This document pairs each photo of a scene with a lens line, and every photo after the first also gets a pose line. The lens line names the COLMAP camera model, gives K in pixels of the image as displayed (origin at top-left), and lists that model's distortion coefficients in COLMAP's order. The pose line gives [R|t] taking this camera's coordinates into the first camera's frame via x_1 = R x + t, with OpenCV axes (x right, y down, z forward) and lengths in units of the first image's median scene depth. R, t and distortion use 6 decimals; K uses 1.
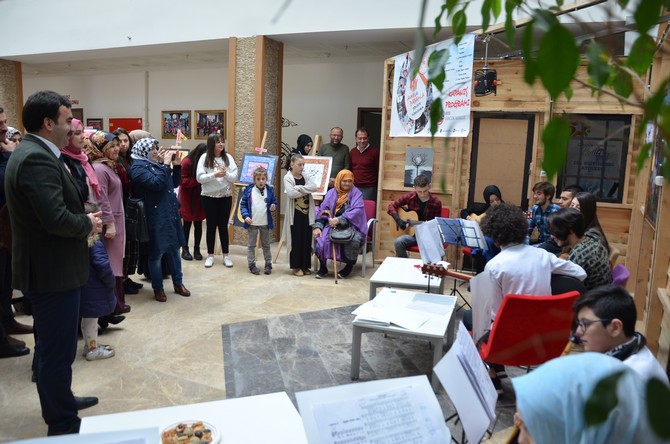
lens RADIAL K [[519.6, 0, 332.7], [0, 519.6, 219.8], [0, 0, 1]] dist [-0.121218, 0.033568]
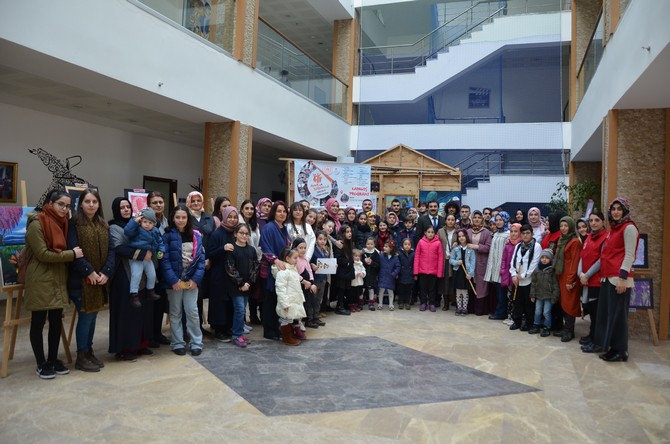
lens RADIAL K [[519.6, 0, 334.6], [0, 519.6, 221.7], [0, 0, 1]] dist [-0.121218, 0.033568]
pose [[-0.062954, -0.040337, 0.997201, -1.621705], [0.121894, 0.991392, 0.047797, -0.186245], [-0.990545, 0.124562, -0.057496, 1.021652]]
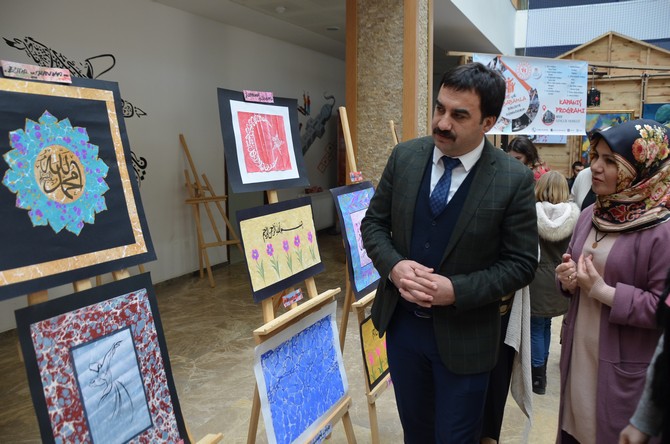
lens RADIAL K [[519.6, 0, 332.7], [0, 519.6, 220.8], [0, 0, 1]] dist [-0.121218, 0.033568]
pose [[0.060040, -0.178677, 0.982074, -0.942017], [0.159348, 0.972948, 0.167274, -0.217001], [-0.985395, 0.146448, 0.086888, 1.263385]]
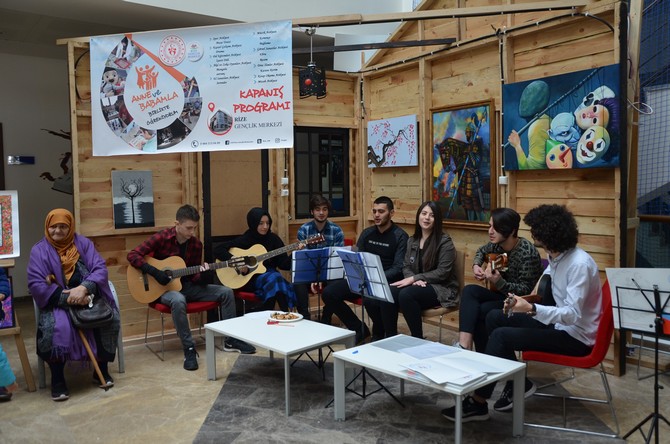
lens RADIAL K [[558.1, 0, 335.9], [0, 558.1, 224.2], [0, 0, 1]] dist [-0.082576, 0.019419]
pose [[0.491501, -0.099402, 0.865185, -0.372350], [0.163171, 0.986382, 0.020631, -0.039592], [-0.855454, 0.131033, 0.501028, 0.408962]]
